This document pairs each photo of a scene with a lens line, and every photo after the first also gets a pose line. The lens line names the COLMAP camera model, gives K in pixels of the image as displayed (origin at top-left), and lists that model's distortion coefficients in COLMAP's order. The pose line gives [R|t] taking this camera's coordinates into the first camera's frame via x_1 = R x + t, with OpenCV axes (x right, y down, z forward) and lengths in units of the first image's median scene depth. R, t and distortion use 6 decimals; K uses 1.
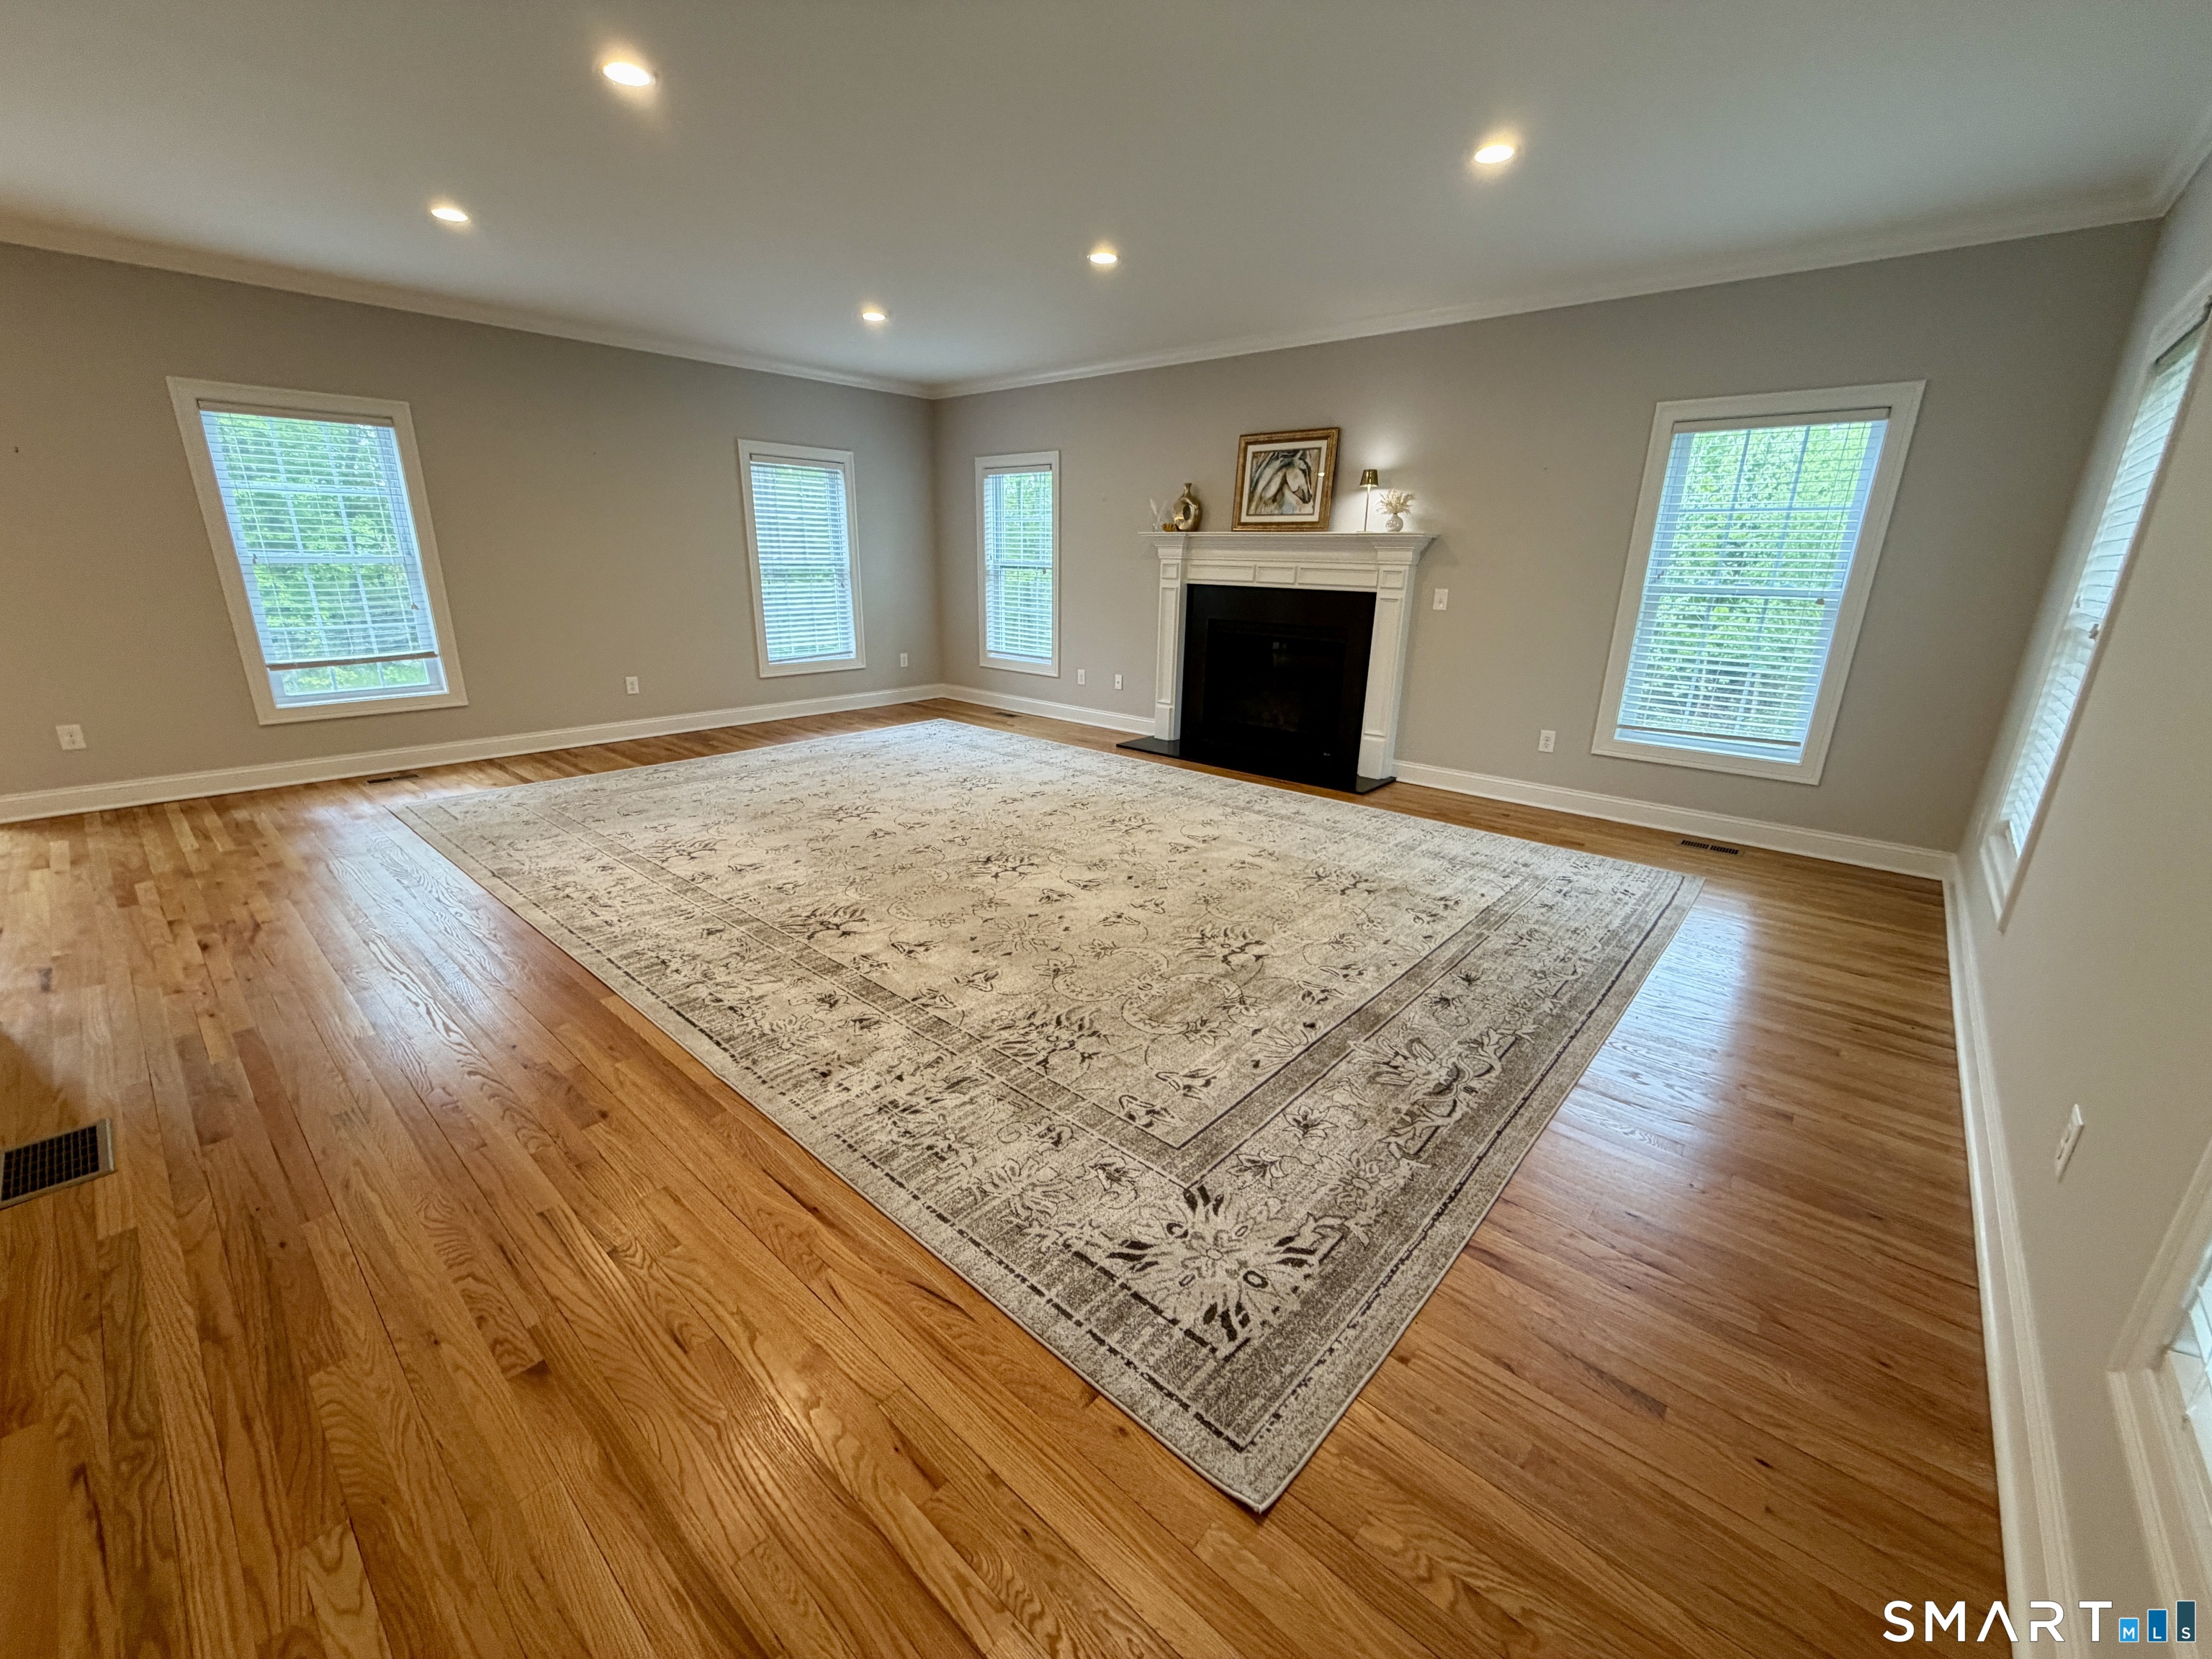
lens RADIAL K [[881.1, 0, 1103.3], [0, 881.1, 826.7], [0, 0, 1]] dist [0.001144, -0.000216]
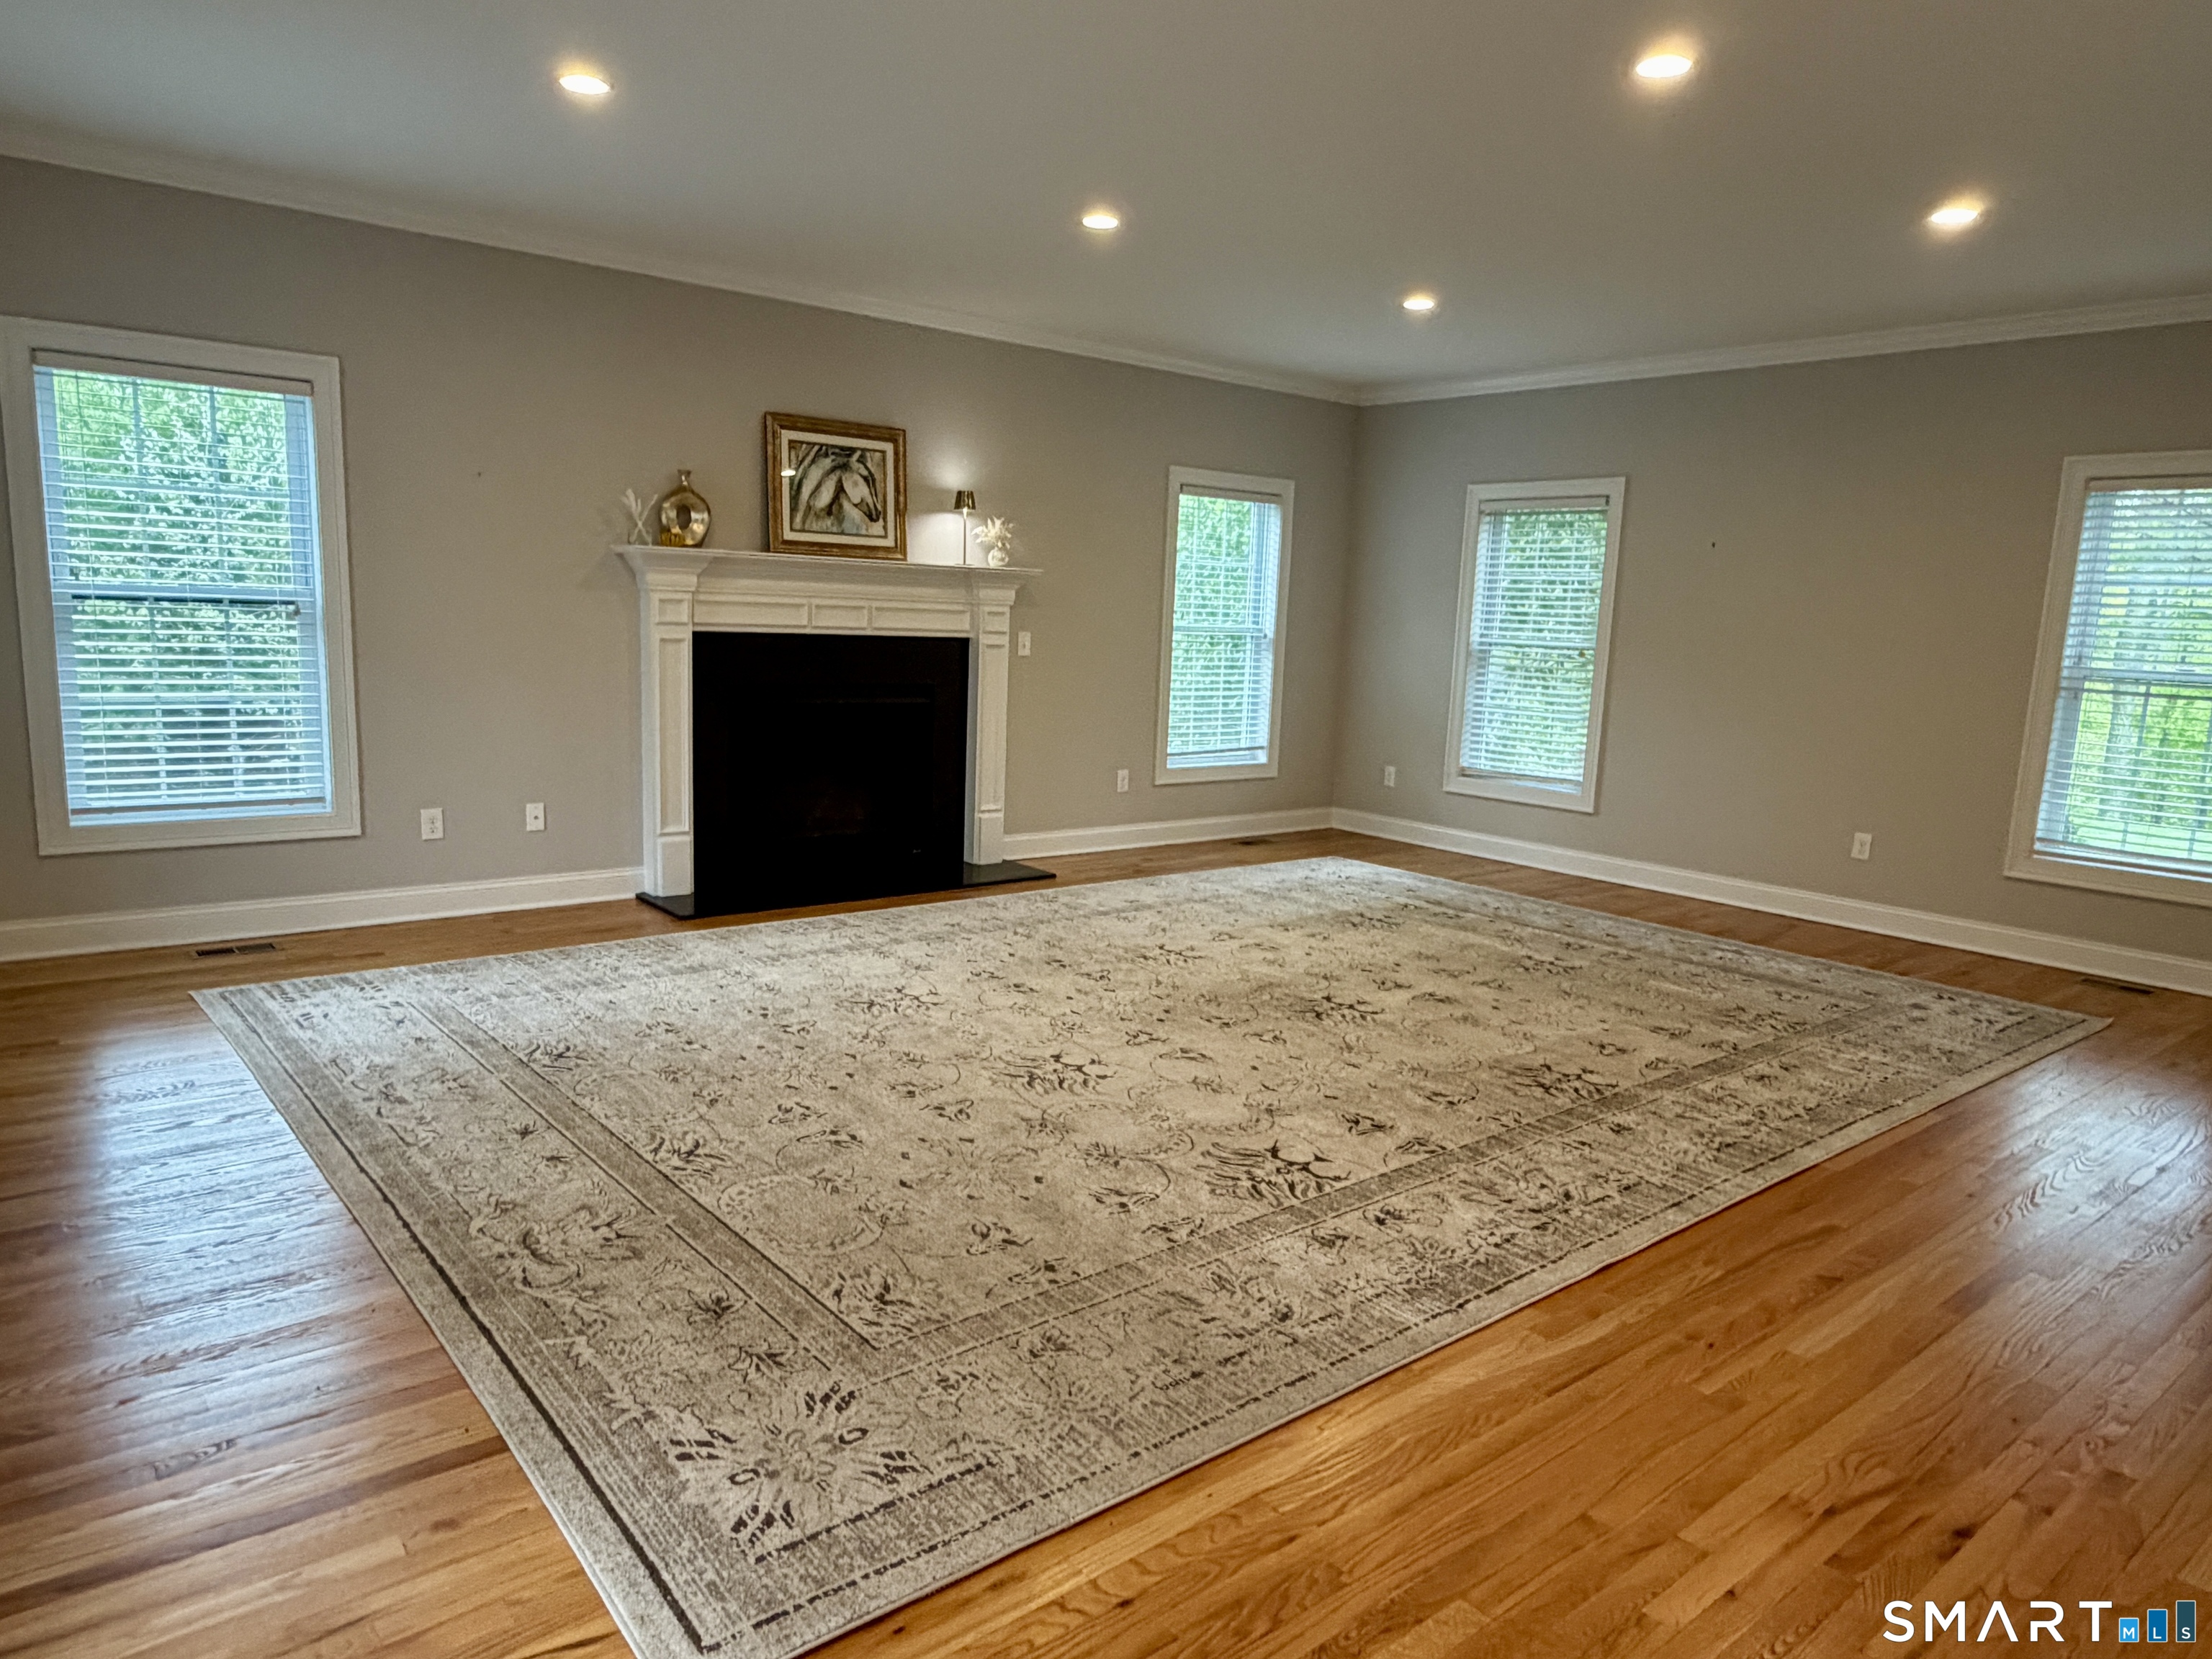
lens RADIAL K [[1408.3, 0, 1106.3], [0, 1408.3, 838.1], [0, 0, 1]] dist [-0.019979, -0.001128]
pose [[0.161862, -0.169216, 0.972197, -0.923262], [0.259323, 0.957856, 0.123545, -0.210455], [-0.952131, 0.232116, 0.198922, 0.648160]]
